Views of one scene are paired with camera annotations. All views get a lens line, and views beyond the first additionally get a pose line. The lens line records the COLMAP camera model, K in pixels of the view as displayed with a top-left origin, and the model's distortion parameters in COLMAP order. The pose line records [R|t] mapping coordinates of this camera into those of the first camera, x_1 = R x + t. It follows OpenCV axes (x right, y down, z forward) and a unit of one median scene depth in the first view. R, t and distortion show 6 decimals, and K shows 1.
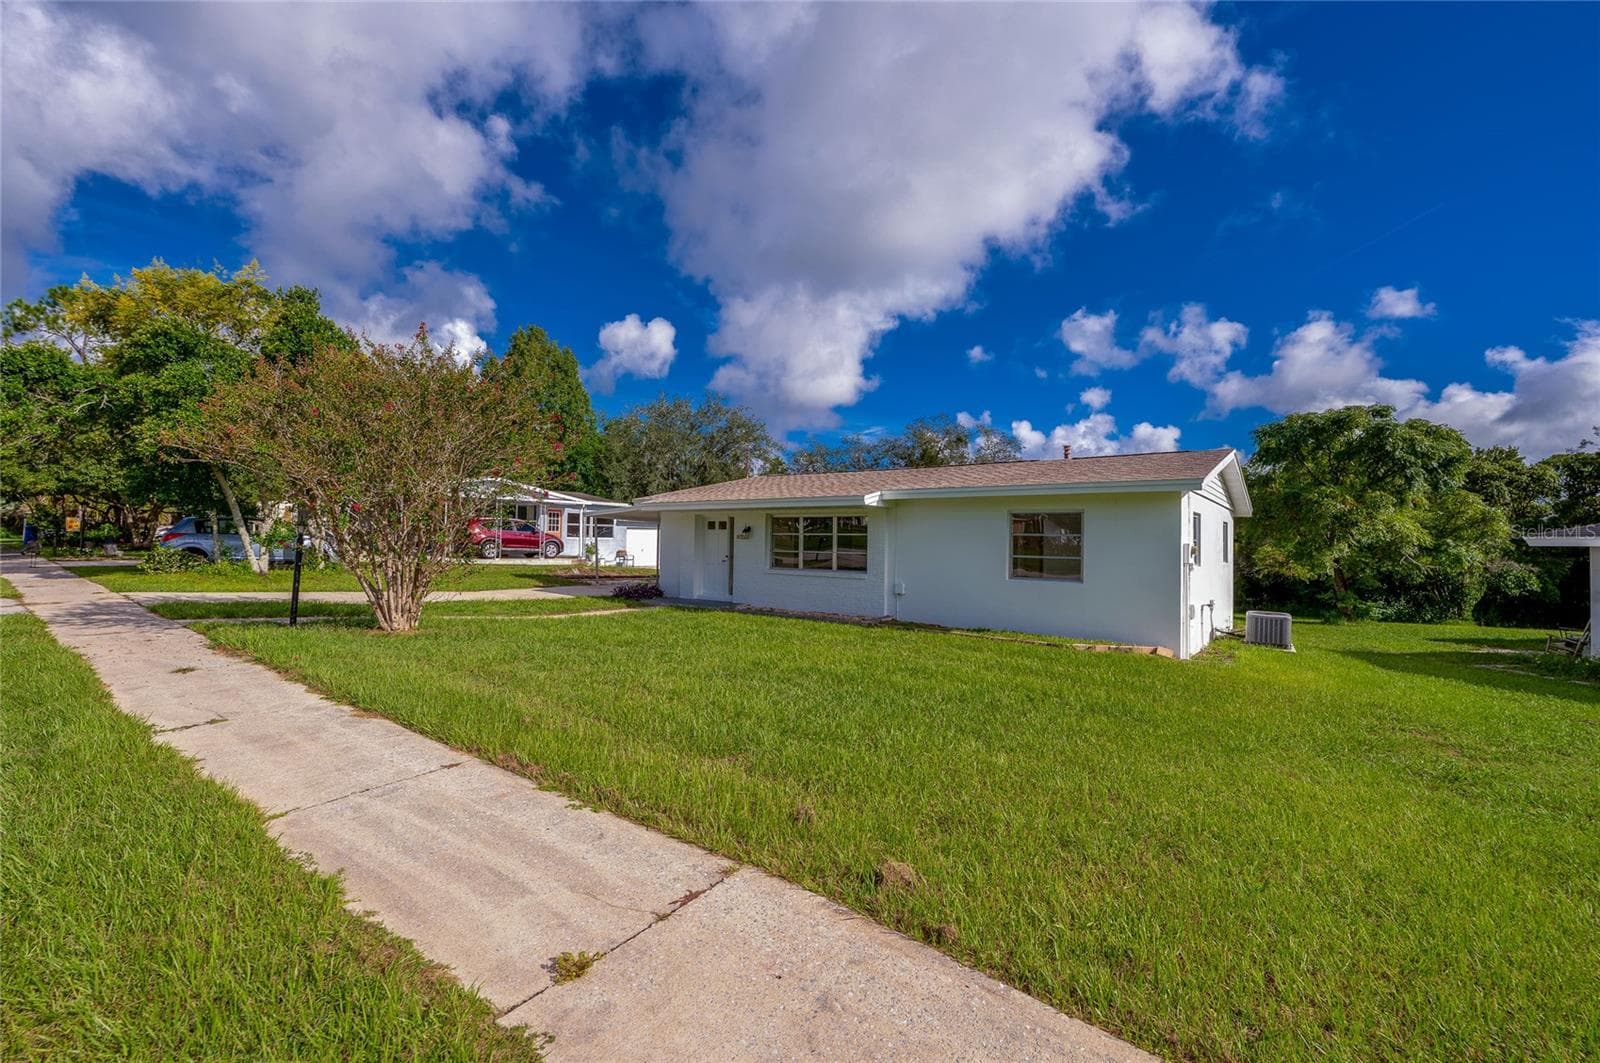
lens RADIAL K [[693.2, 0, 811.5], [0, 693.2, 525.9], [0, 0, 1]] dist [0.000267, -0.000035]
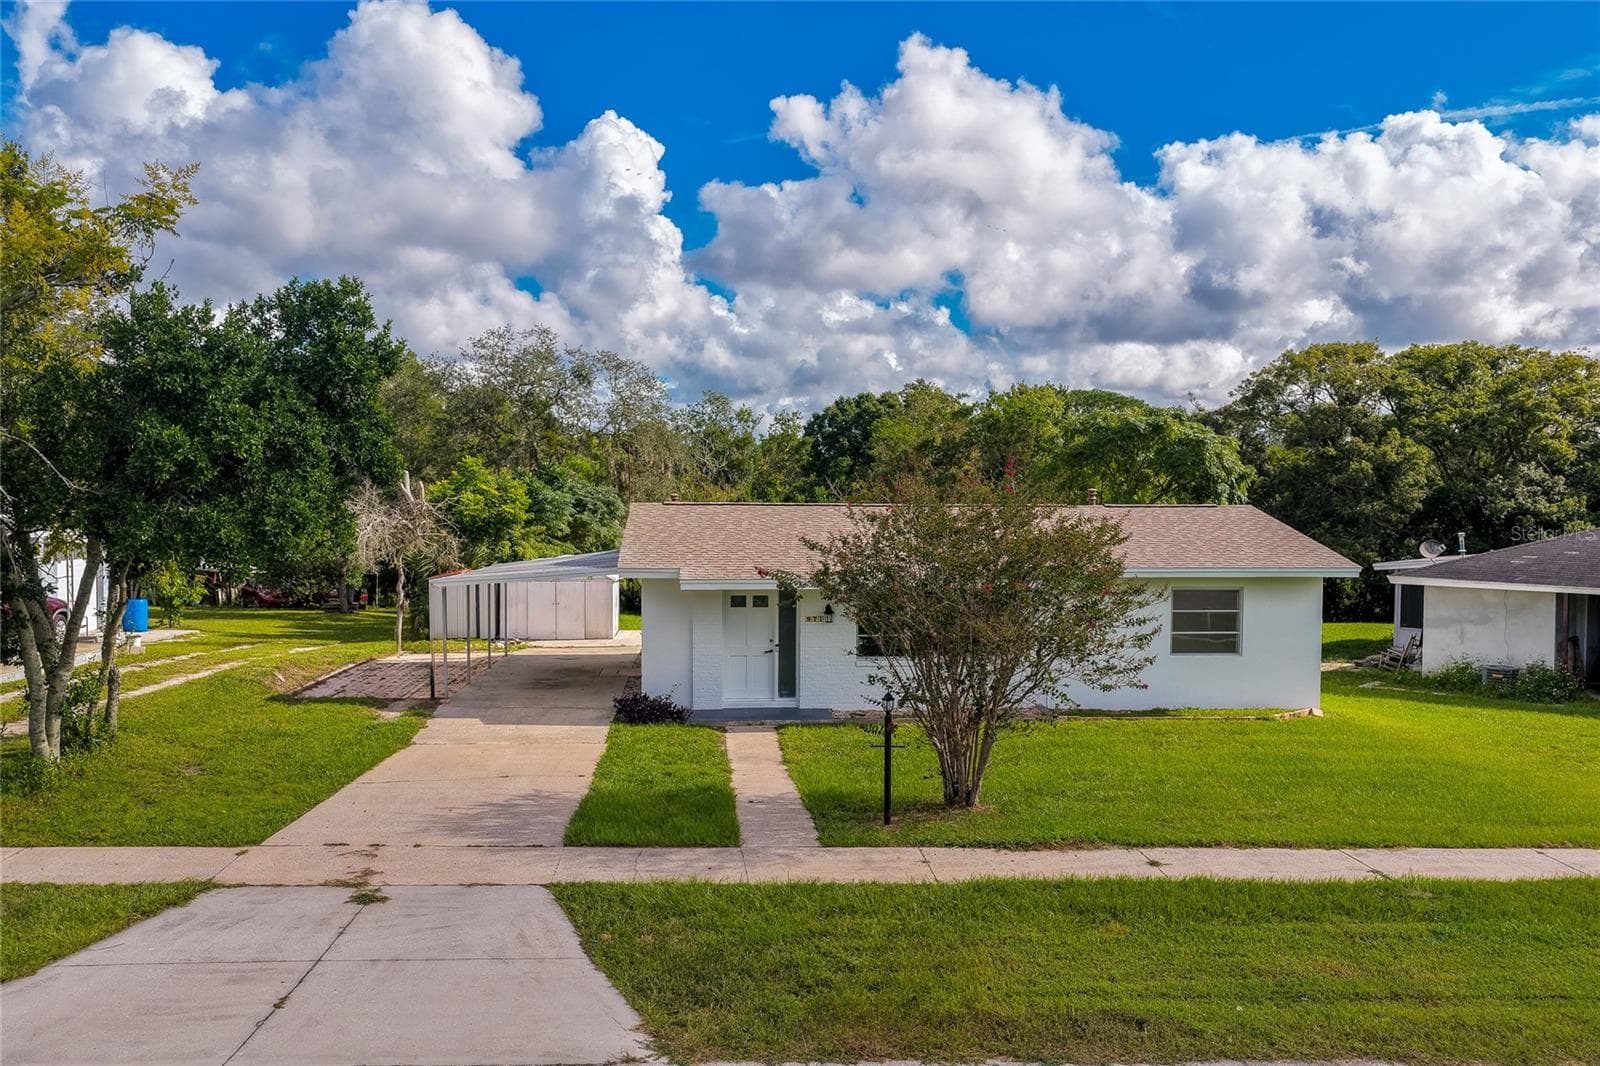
lens RADIAL K [[1390.7, 0, 832.2], [0, 1390.7, 580.0], [0, 0, 1]] dist [-0.002062, 0.104214]
pose [[0.728815, -0.064358, 0.681679, -1.182794], [-0.006875, 0.994835, 0.101274, -0.191517], [-0.684676, -0.078497, 0.724608, -0.075466]]
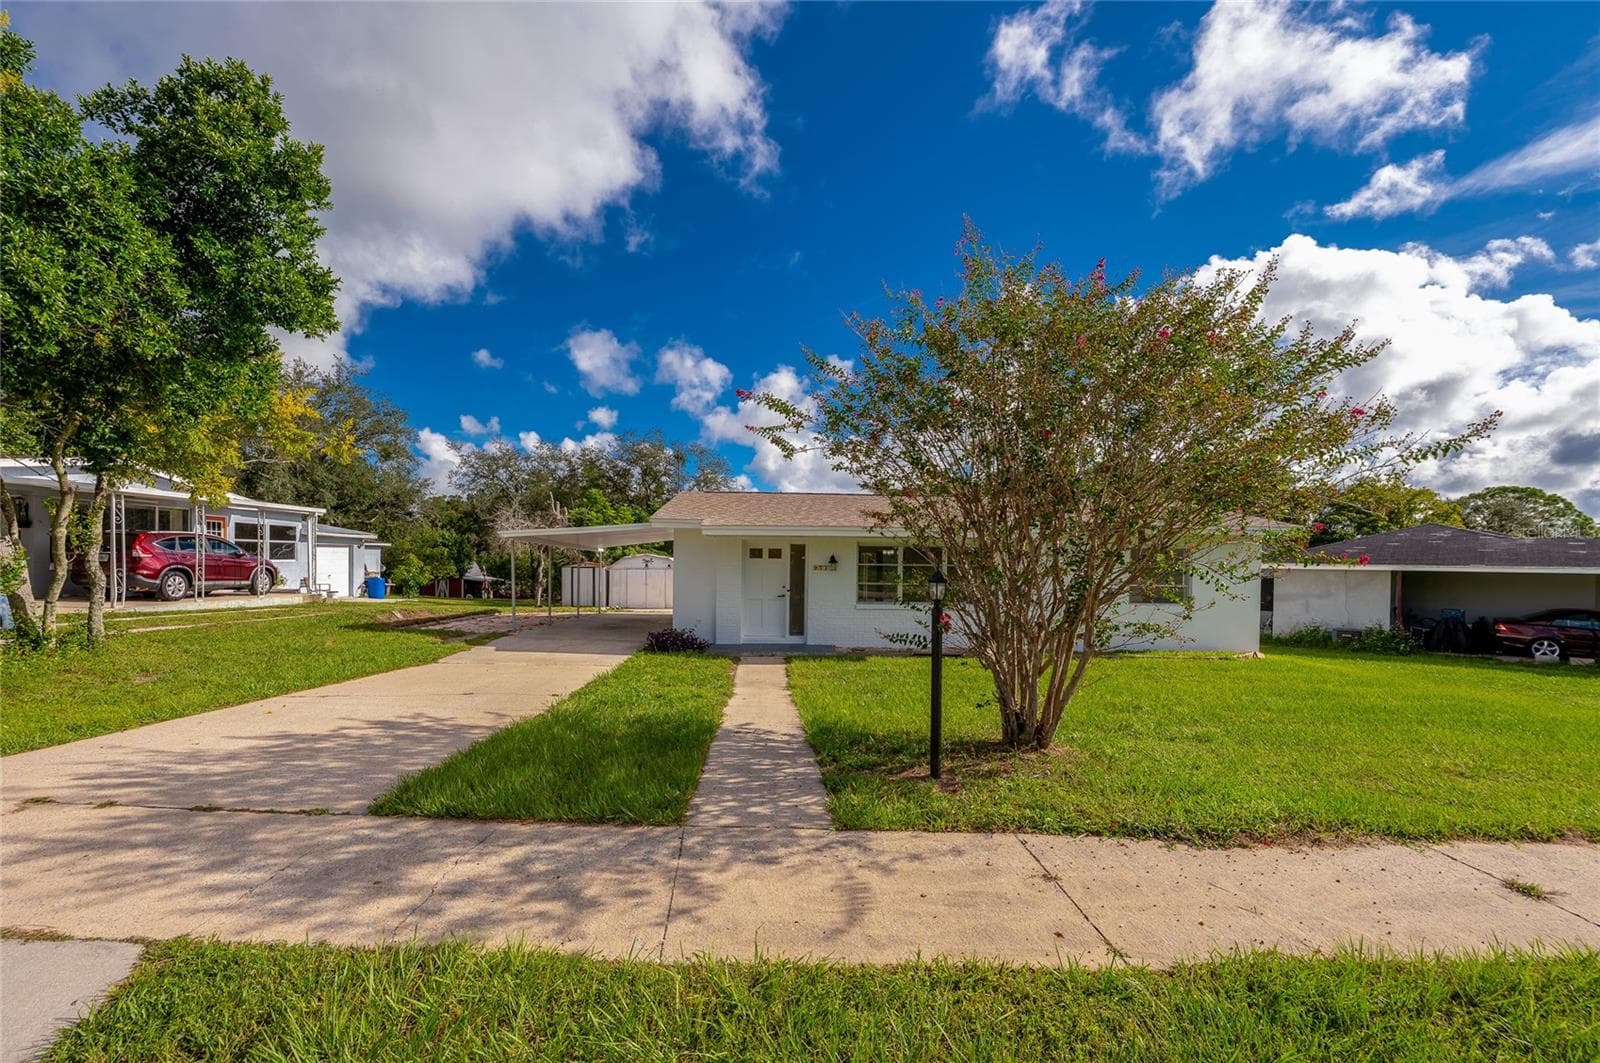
lens RADIAL K [[653.4, 0, 786.0], [0, 653.4, 576.0], [0, 0, 1]] dist [-0.016090, 0.000002]
pose [[0.770849, -0.019357, 0.636723, -0.707507], [-0.012489, 0.998887, 0.045488, -0.014478], [-0.636895, -0.043017, 0.769750, 0.444603]]
